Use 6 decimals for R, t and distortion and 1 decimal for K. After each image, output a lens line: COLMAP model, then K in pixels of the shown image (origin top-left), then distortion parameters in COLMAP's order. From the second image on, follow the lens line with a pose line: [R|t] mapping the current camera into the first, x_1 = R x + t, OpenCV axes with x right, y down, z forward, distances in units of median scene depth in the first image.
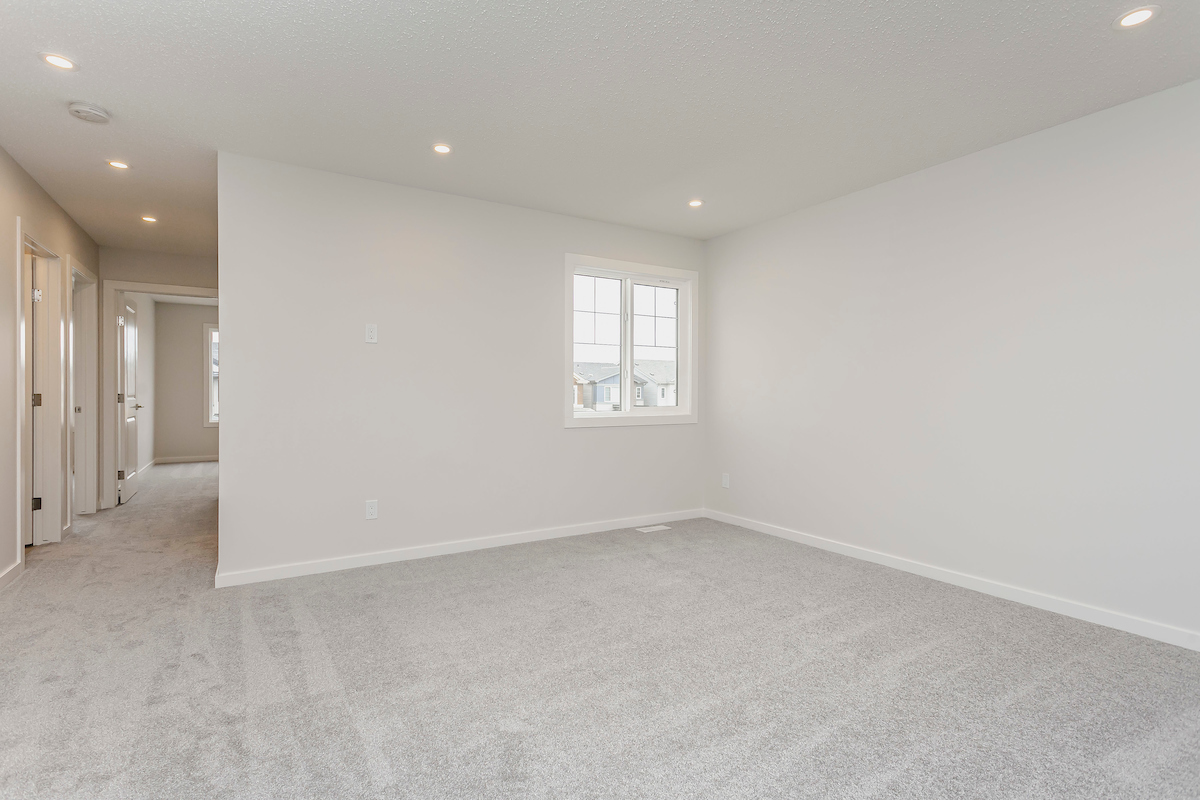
lens RADIAL K [[574.3, 0, 598.3], [0, 574.3, 399.0], [0, 0, 1]] dist [0.008934, 0.000072]
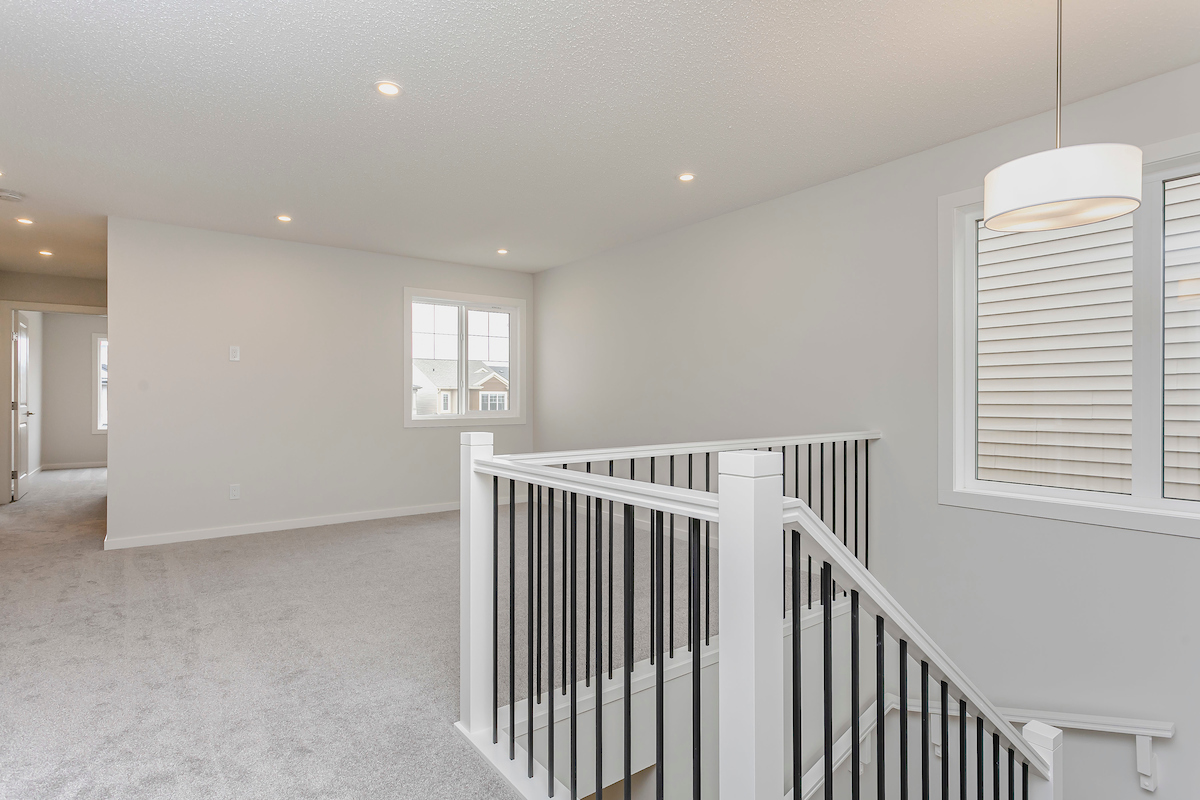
lens RADIAL K [[616.0, 0, 598.5], [0, 616.0, 398.2], [0, 0, 1]] dist [-0.004282, 0.002388]
pose [[0.995826, -0.003861, 0.091195, 0.212589], [0.004952, 0.999919, -0.011748, 0.004011], [-0.091143, 0.012151, 0.995764, -0.321711]]
